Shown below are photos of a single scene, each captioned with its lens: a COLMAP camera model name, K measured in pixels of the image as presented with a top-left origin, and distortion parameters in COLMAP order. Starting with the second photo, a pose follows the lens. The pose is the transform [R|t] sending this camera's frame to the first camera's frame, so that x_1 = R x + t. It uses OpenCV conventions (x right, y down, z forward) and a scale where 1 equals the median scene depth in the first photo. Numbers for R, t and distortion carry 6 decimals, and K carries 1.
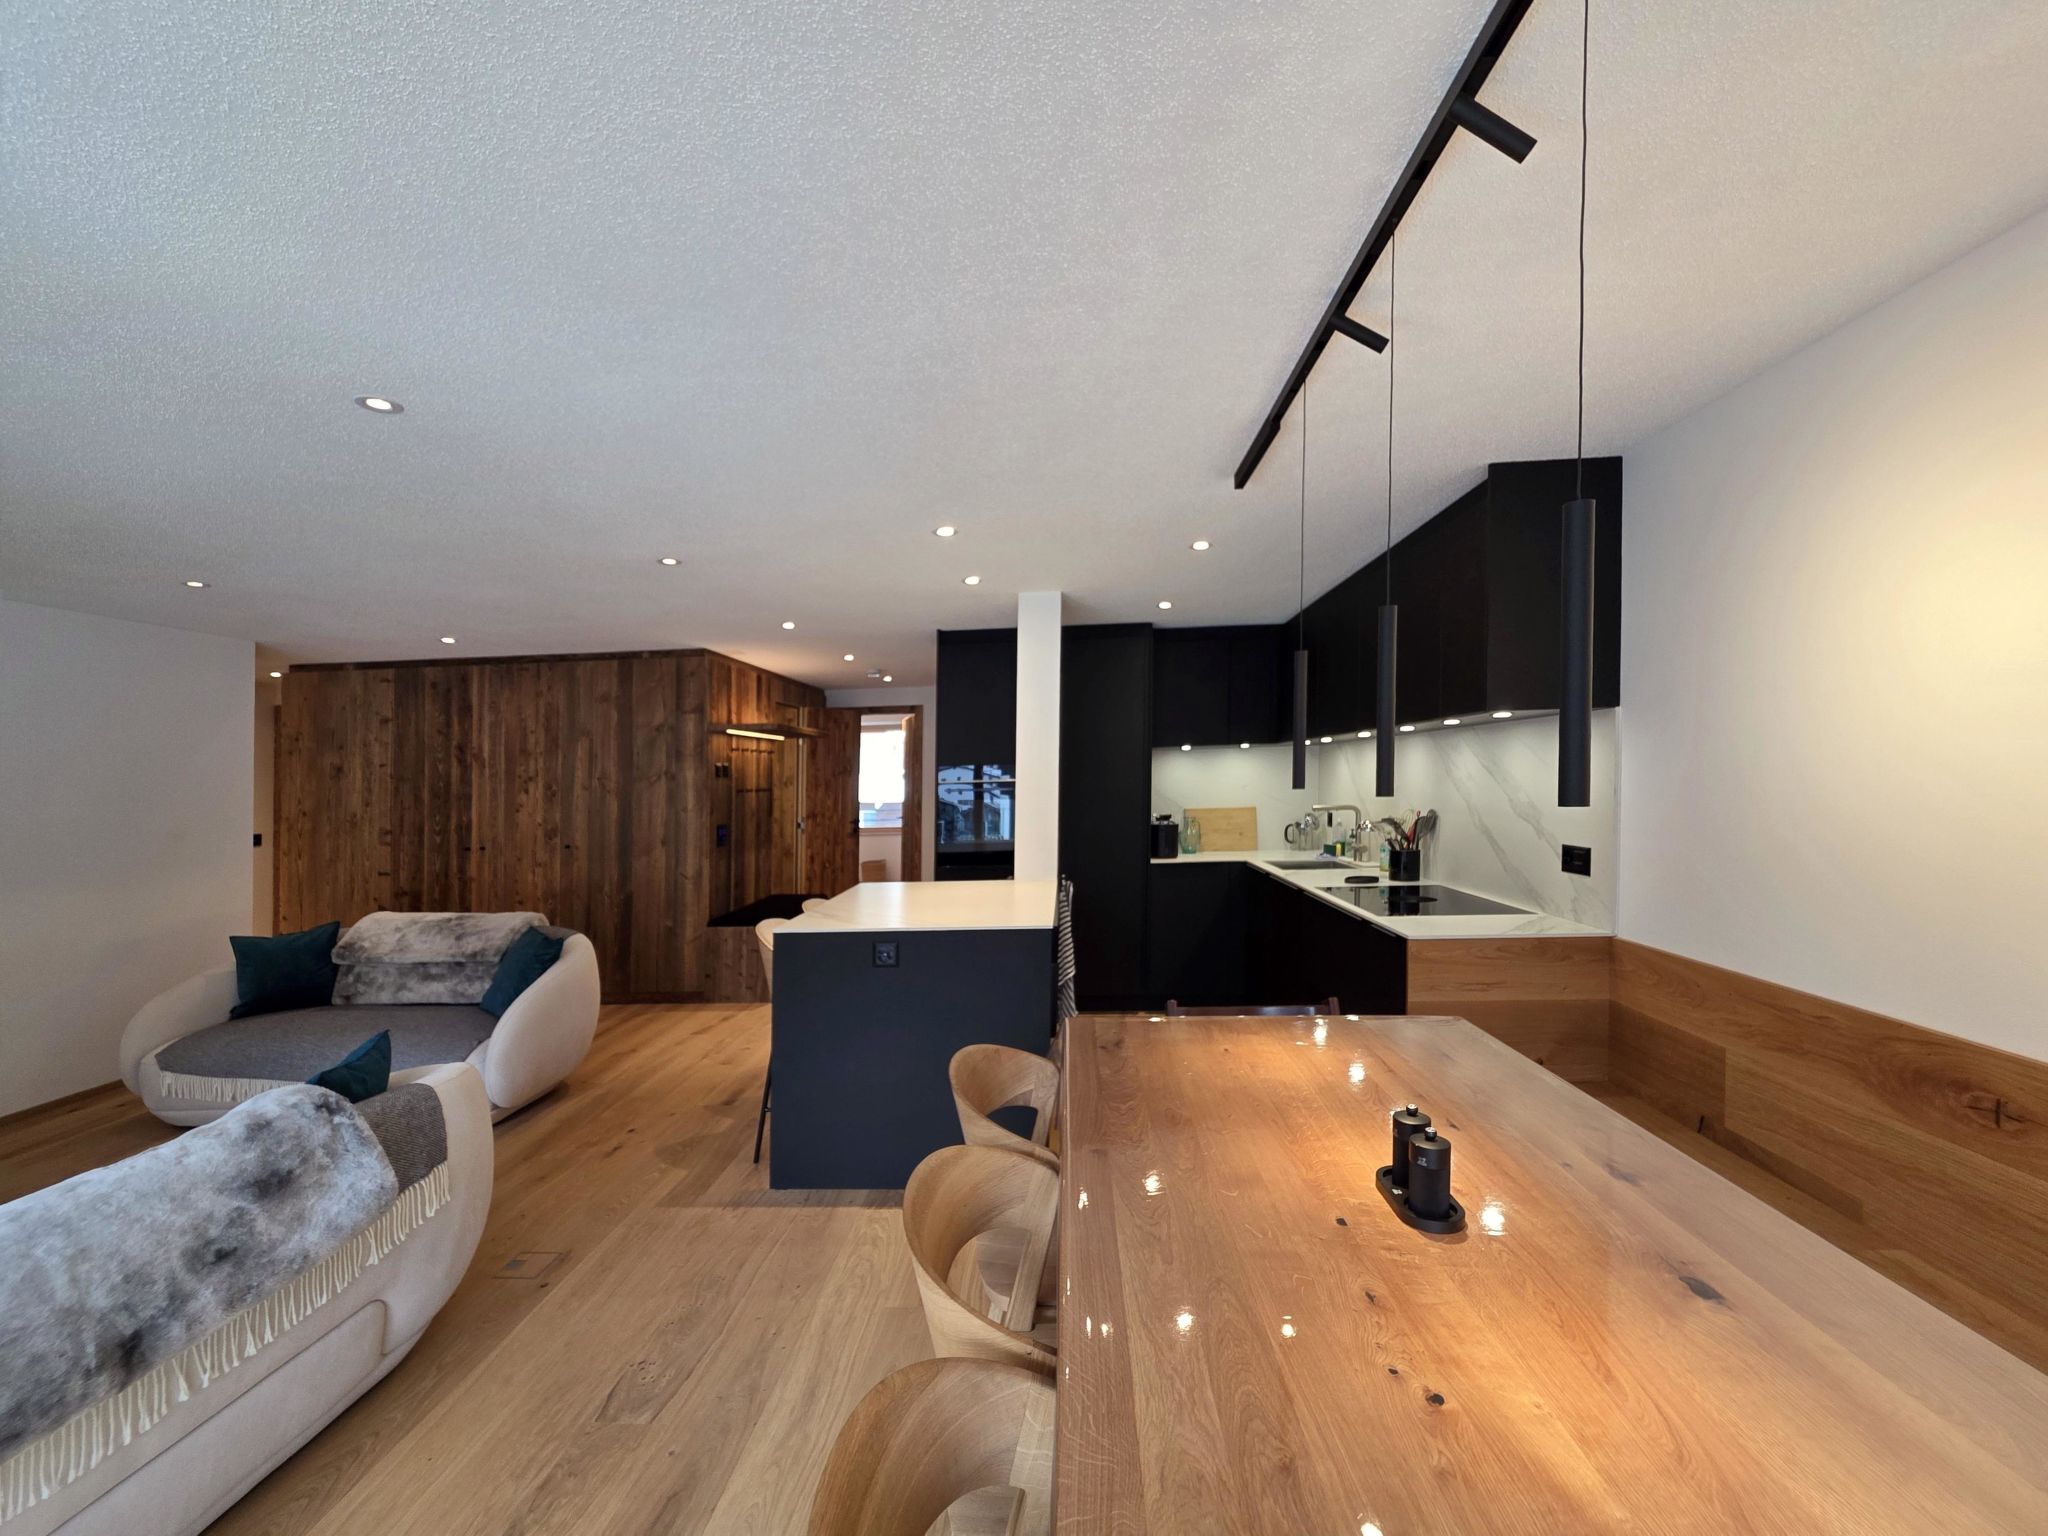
lens RADIAL K [[826.3, 0, 984.1], [0, 826.3, 765.7], [0, 0, 1]] dist [0.004425, -0.001735]
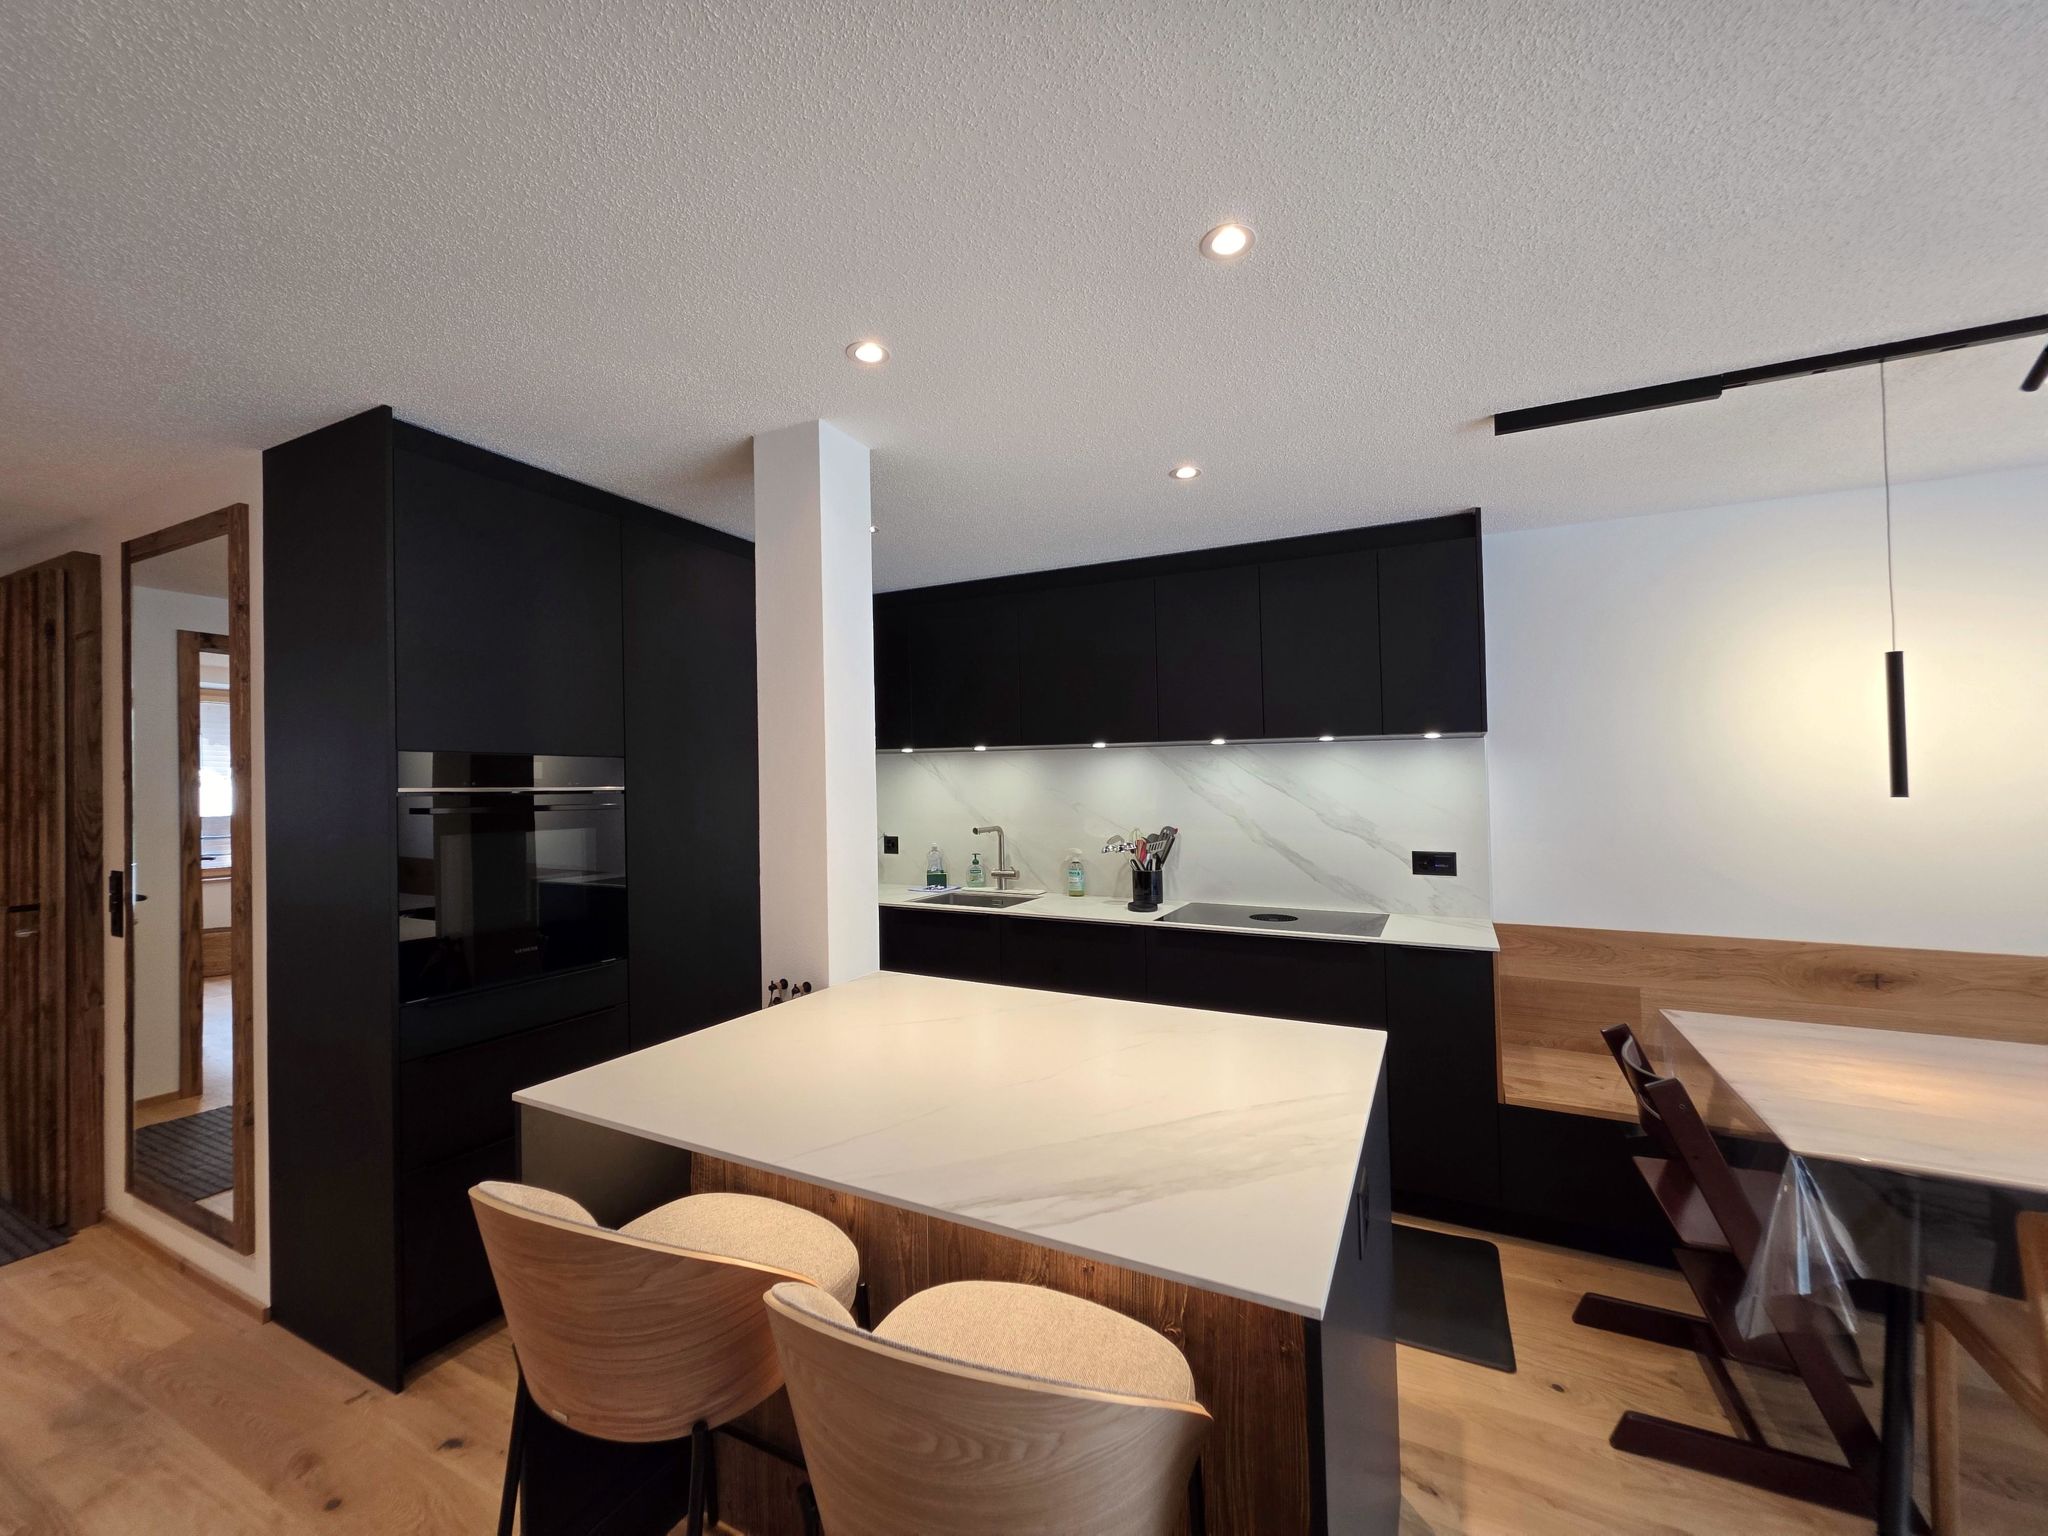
lens RADIAL K [[826.3, 0, 1023.9], [0, 826.3, 786.3], [0, 0, 1]] dist [0.004425, -0.001735]
pose [[0.358927, 0.019493, 0.933162, -0.318317], [-0.017899, 0.999742, -0.013999, 0.017012], [-0.933194, -0.011678, 0.359183, 0.599757]]
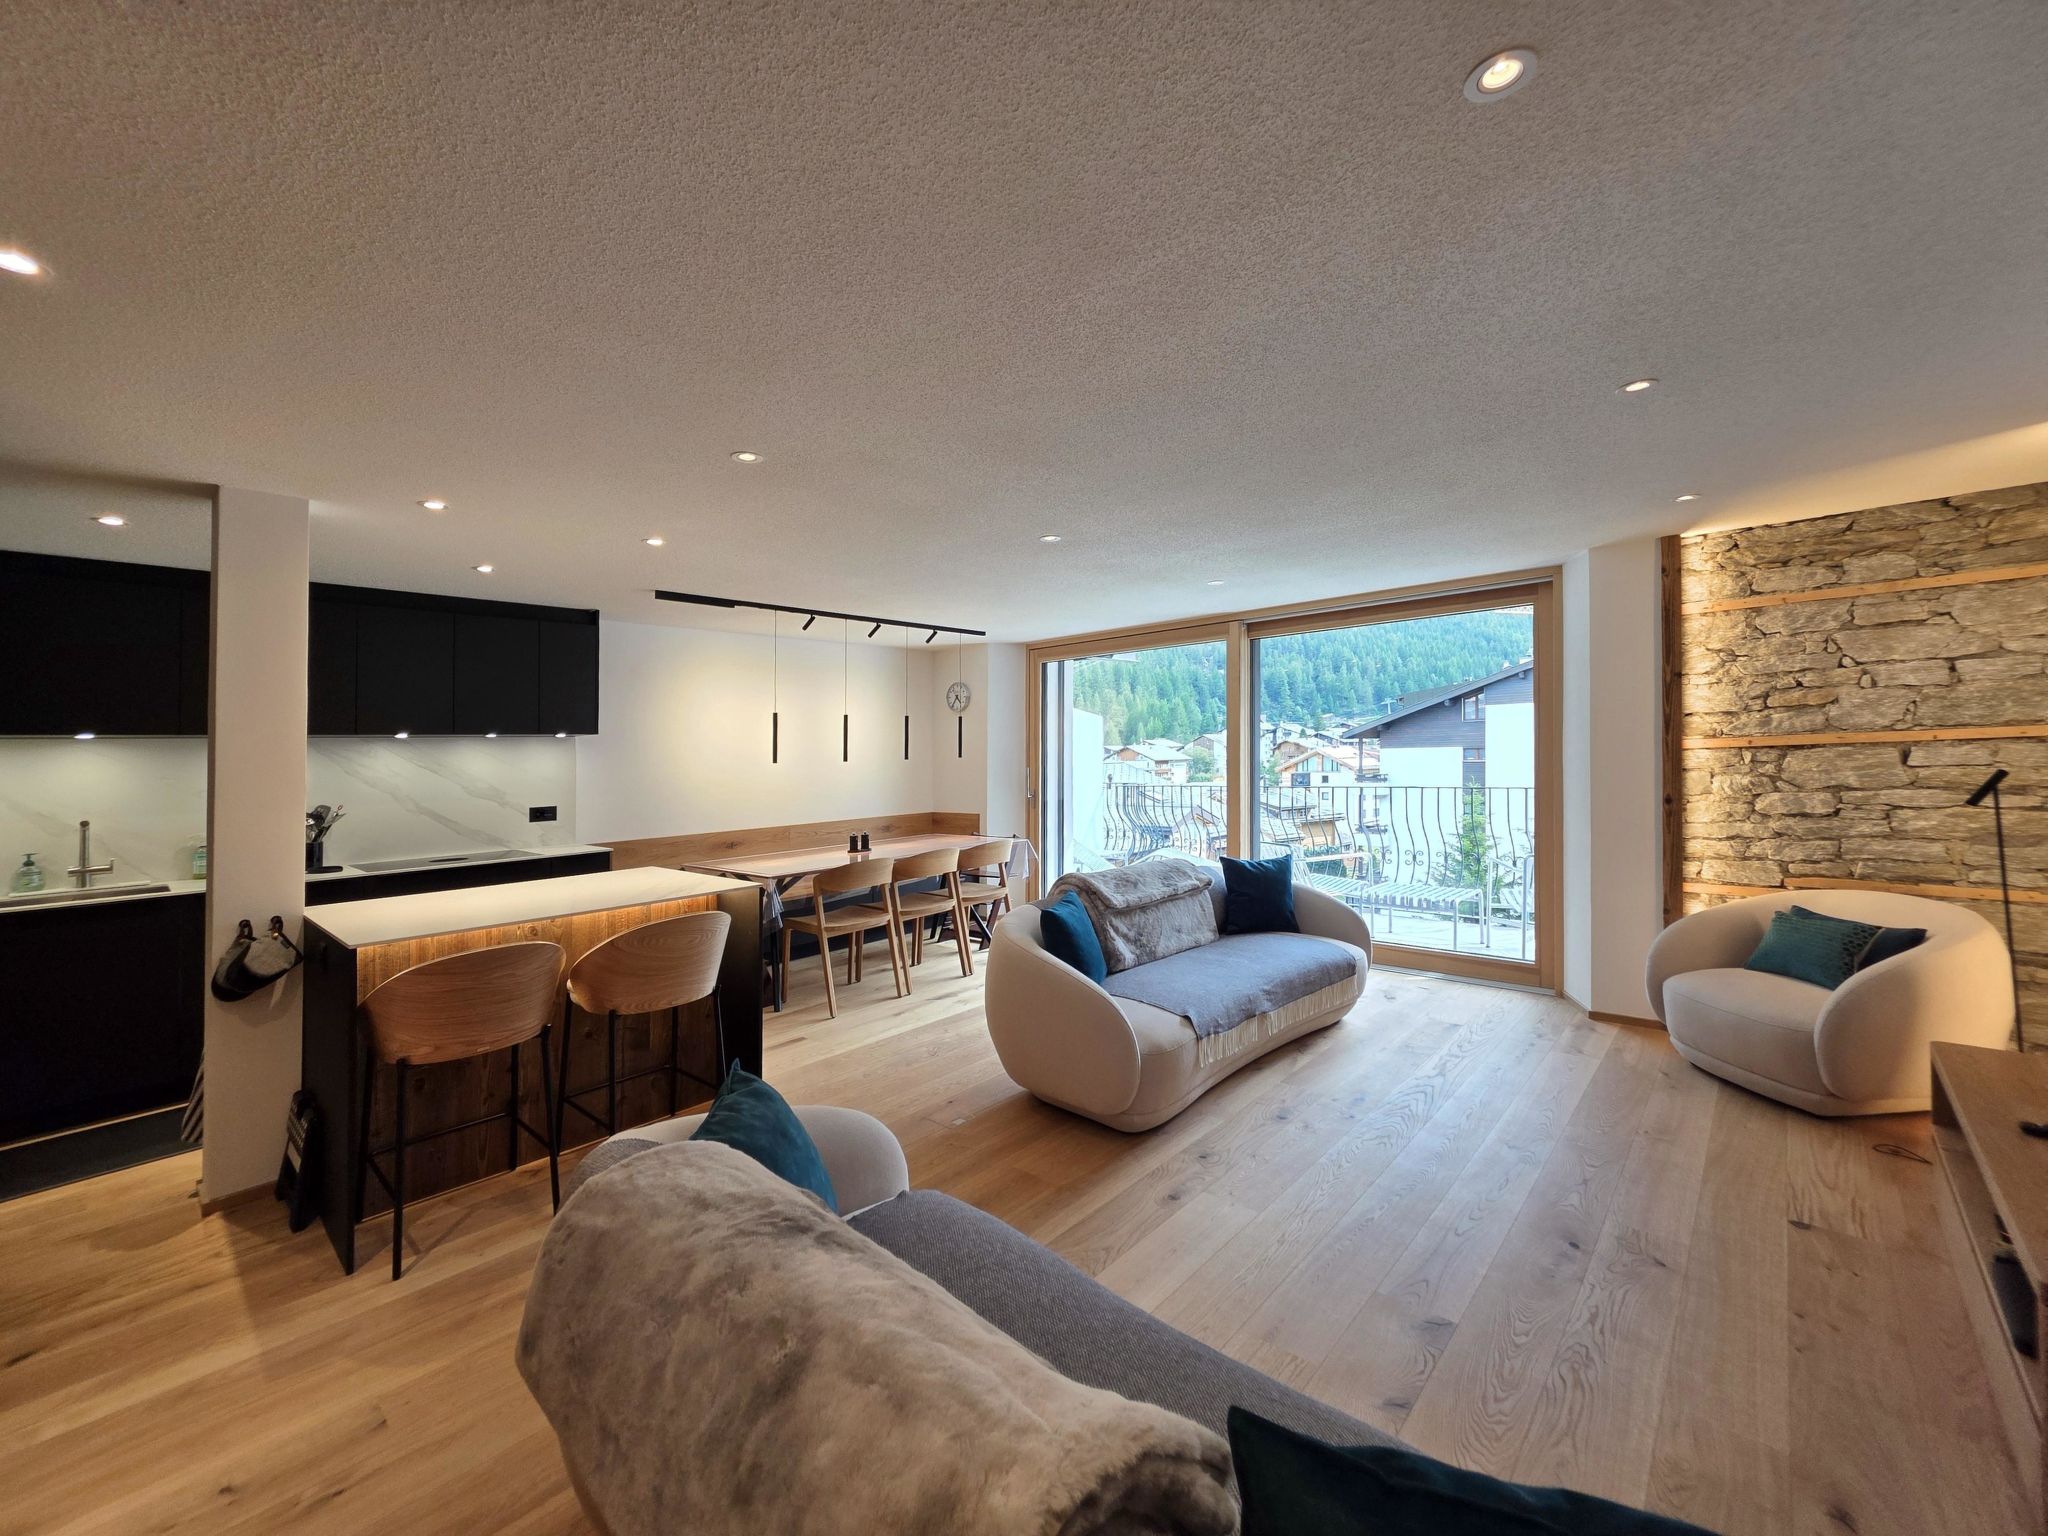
lens RADIAL K [[826.3, 0, 1019.3], [0, 826.3, 759.8], [0, 0, 1]] dist [0.004425, -0.001735]
pose [[-0.794217, 0.043822, 0.606052, -0.702587], [0.038801, 0.999018, -0.021389, 0.039262], [-0.606394, 0.006528, -0.795138, 0.987505]]
